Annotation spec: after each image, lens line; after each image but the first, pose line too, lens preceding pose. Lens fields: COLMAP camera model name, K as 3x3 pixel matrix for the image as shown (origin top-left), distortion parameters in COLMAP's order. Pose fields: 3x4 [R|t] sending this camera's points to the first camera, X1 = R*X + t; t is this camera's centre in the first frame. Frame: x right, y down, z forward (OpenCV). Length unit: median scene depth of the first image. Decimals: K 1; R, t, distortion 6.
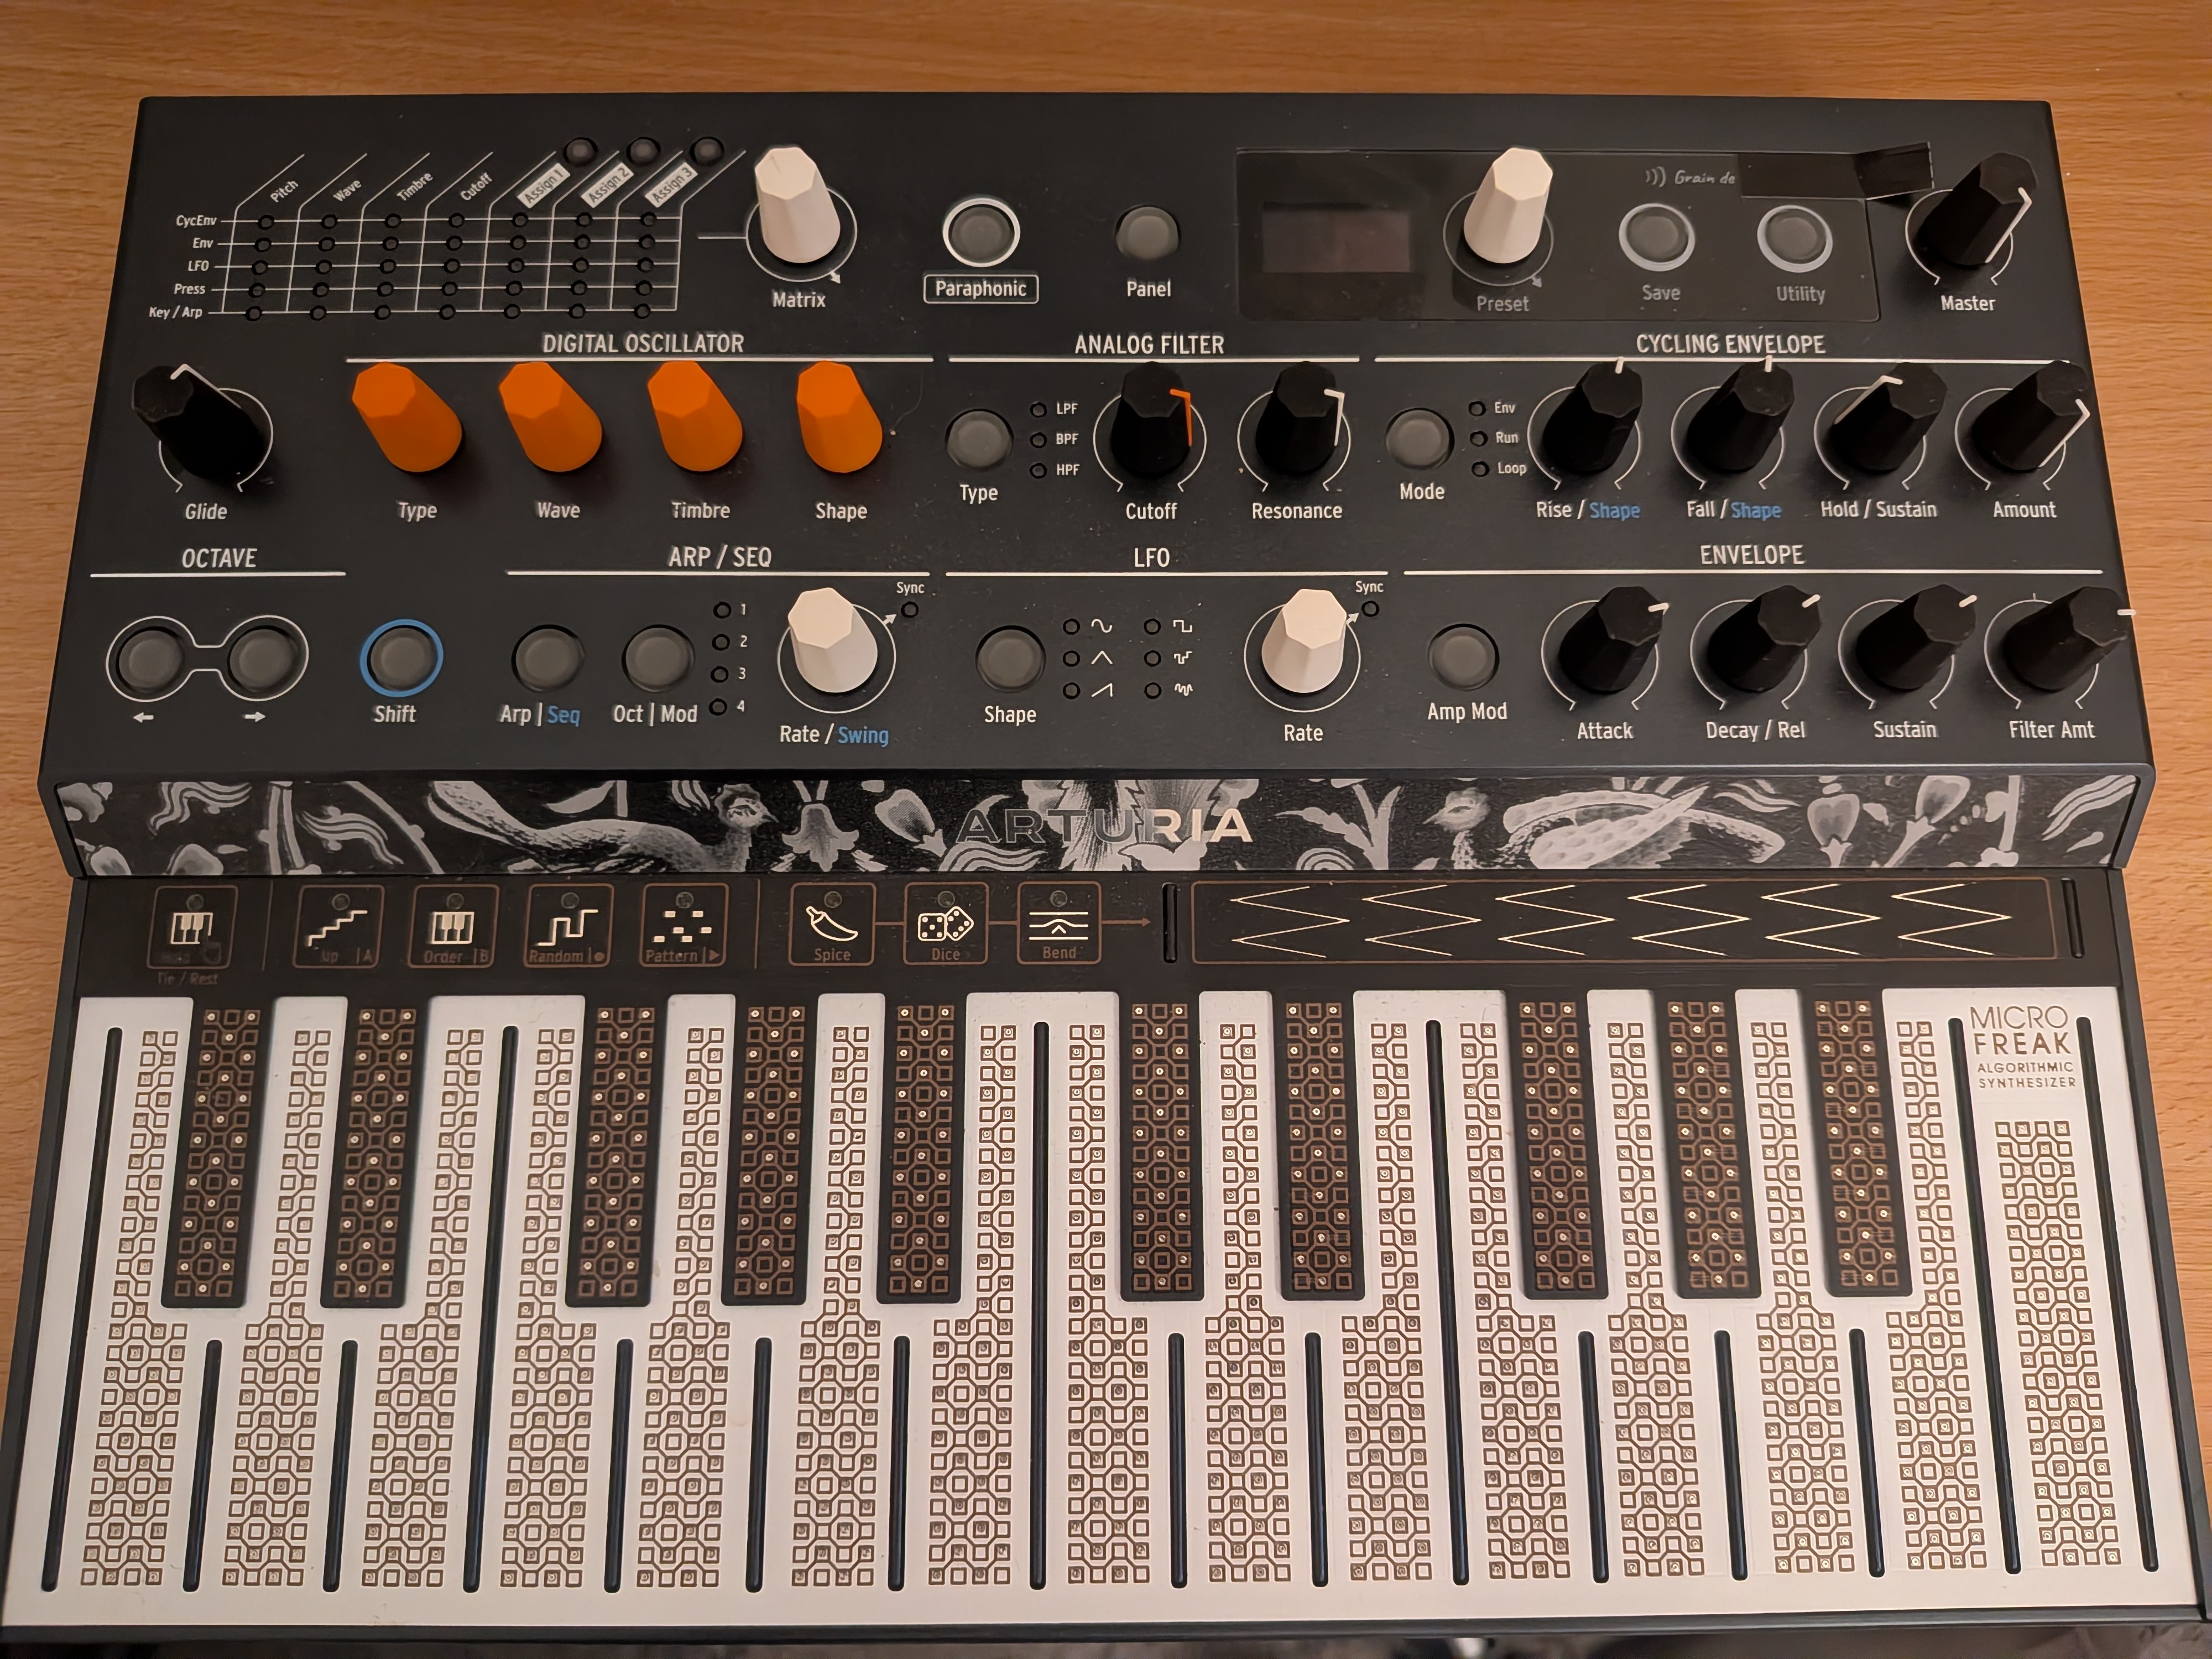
lens RADIAL K [[1583.6, 0, 1109.0], [0, 1583.6, 869.7], [0, 0, 1]] dist [0.076735, -0.155717]
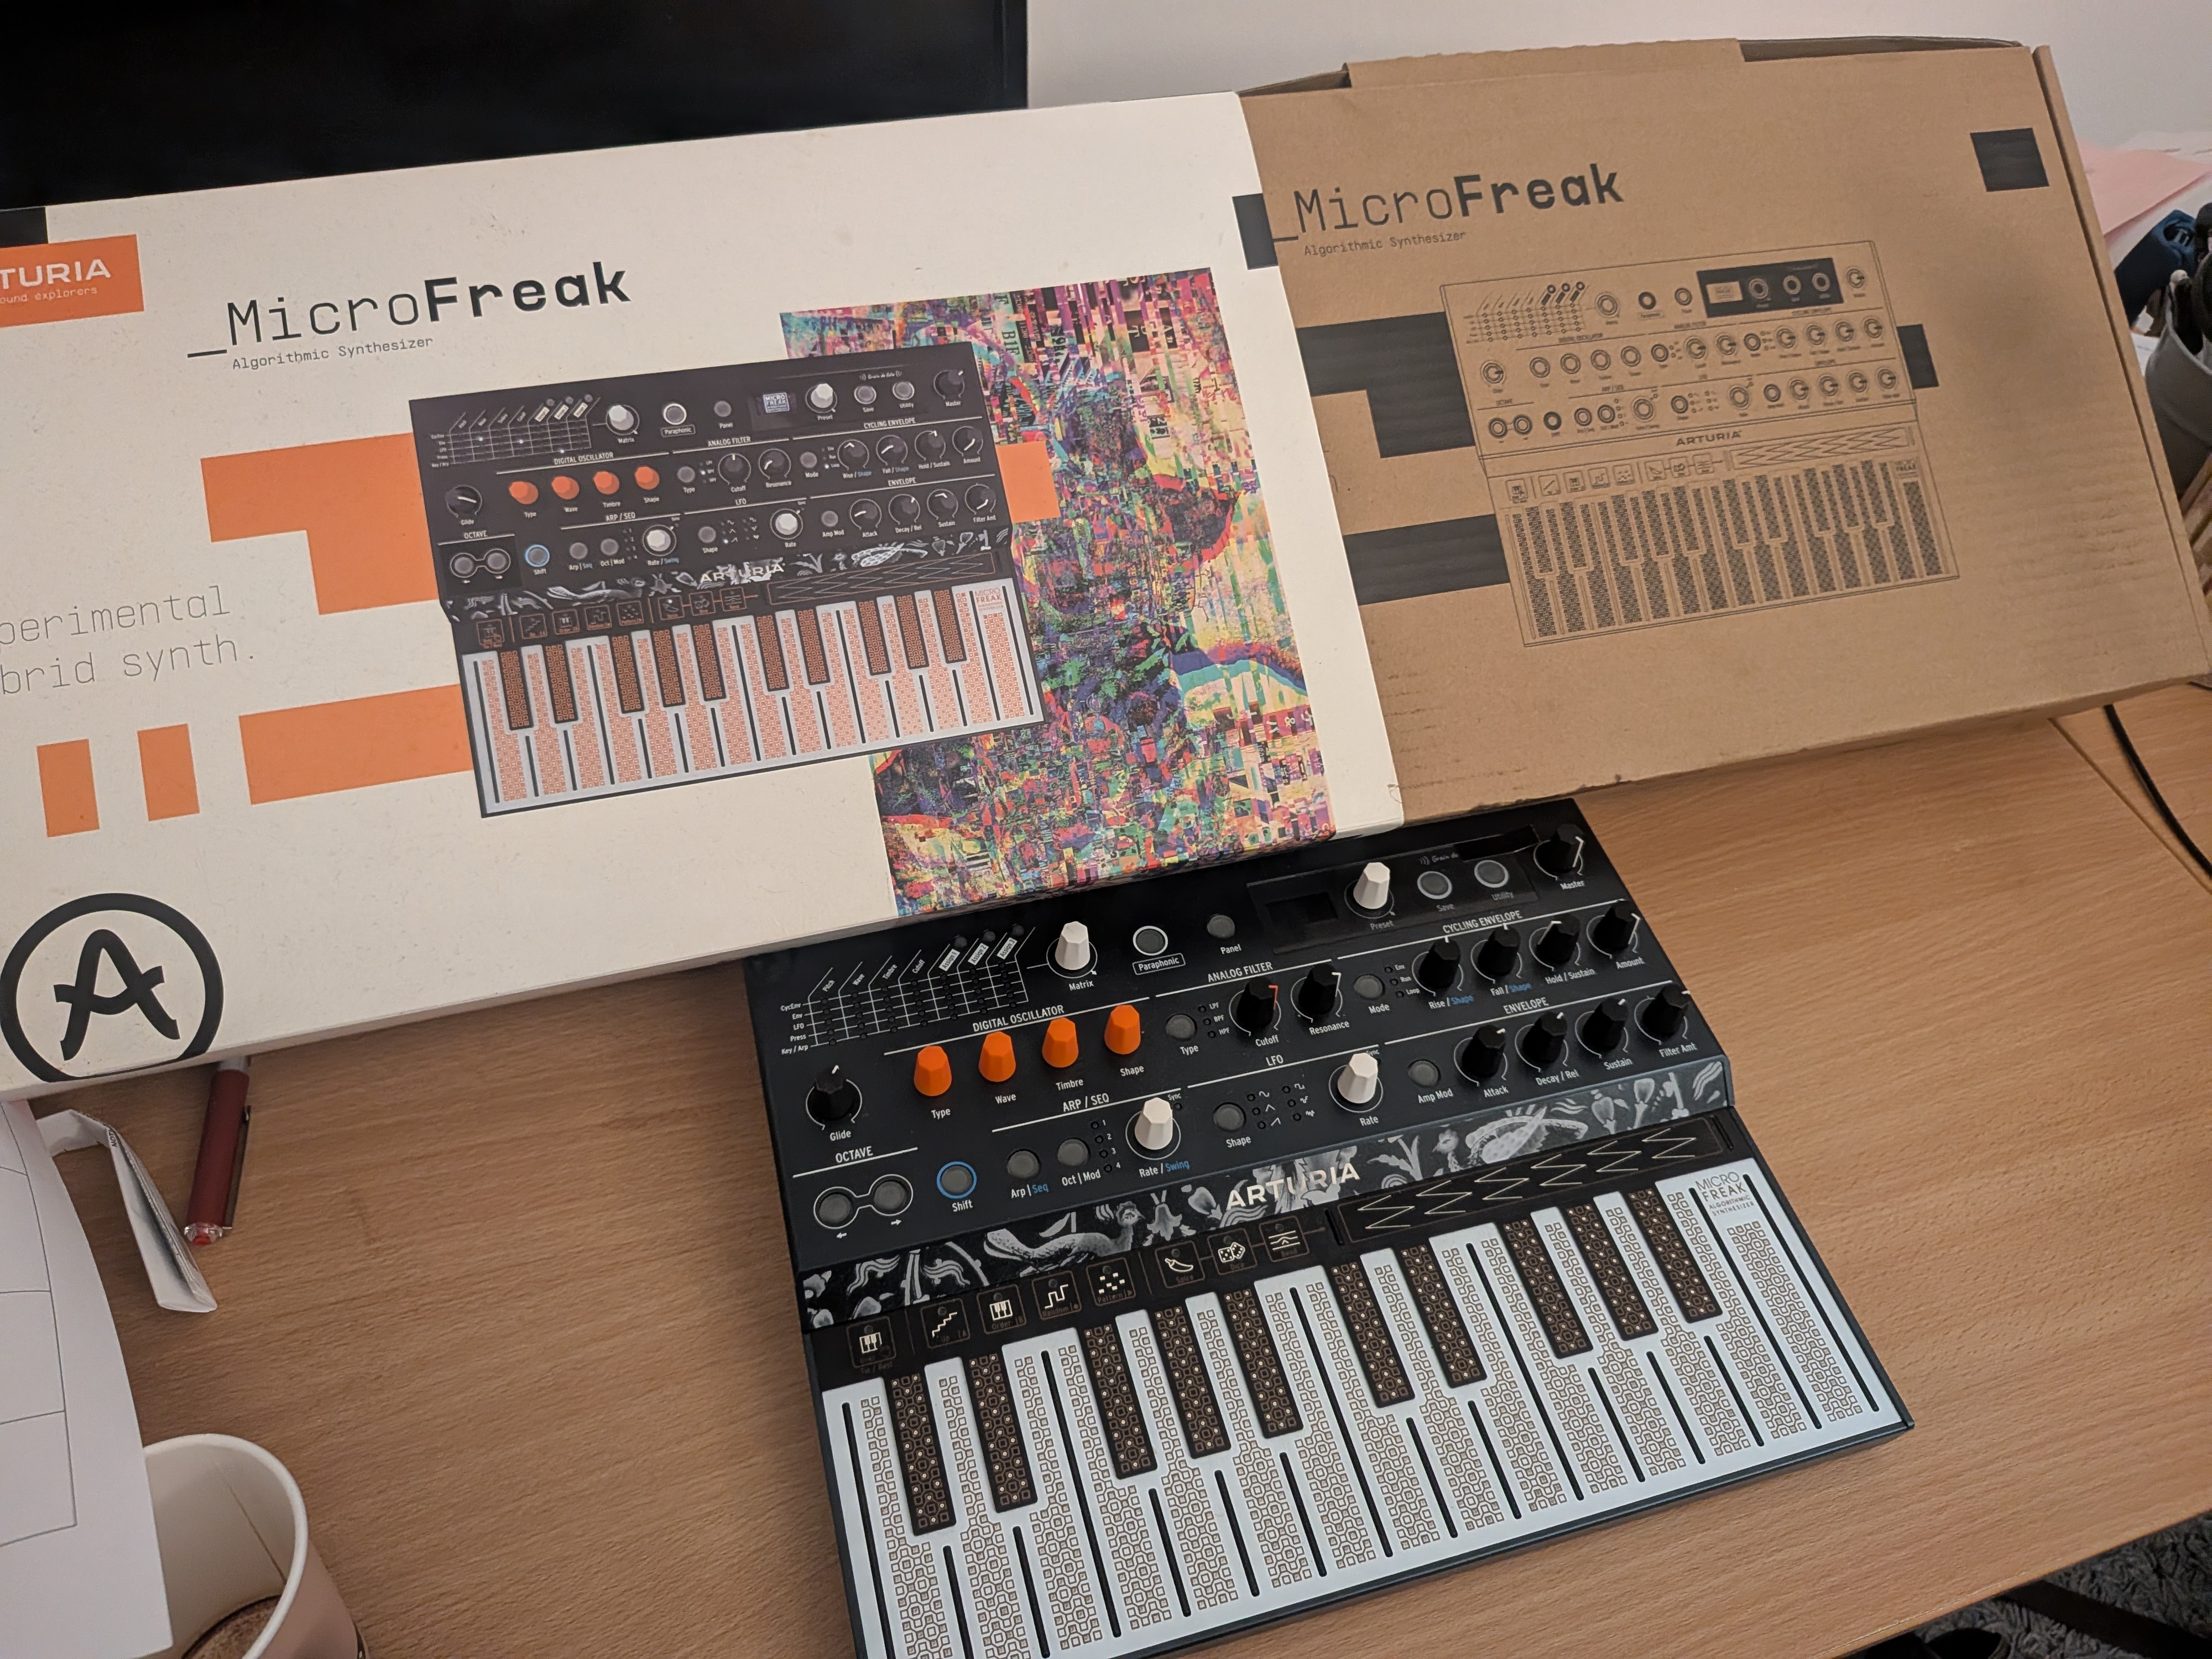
lens RADIAL K [[1583.6, 0, 1109.0], [0, 1583.6, 869.7], [0, 0, 1]] dist [0.076735, -0.155717]
pose [[0.959796, -0.183811, 0.212142, -0.598700], [0.253788, 0.891158, -0.376071, 0.324967], [-0.119926, 0.414790, 0.901979, -1.020605]]
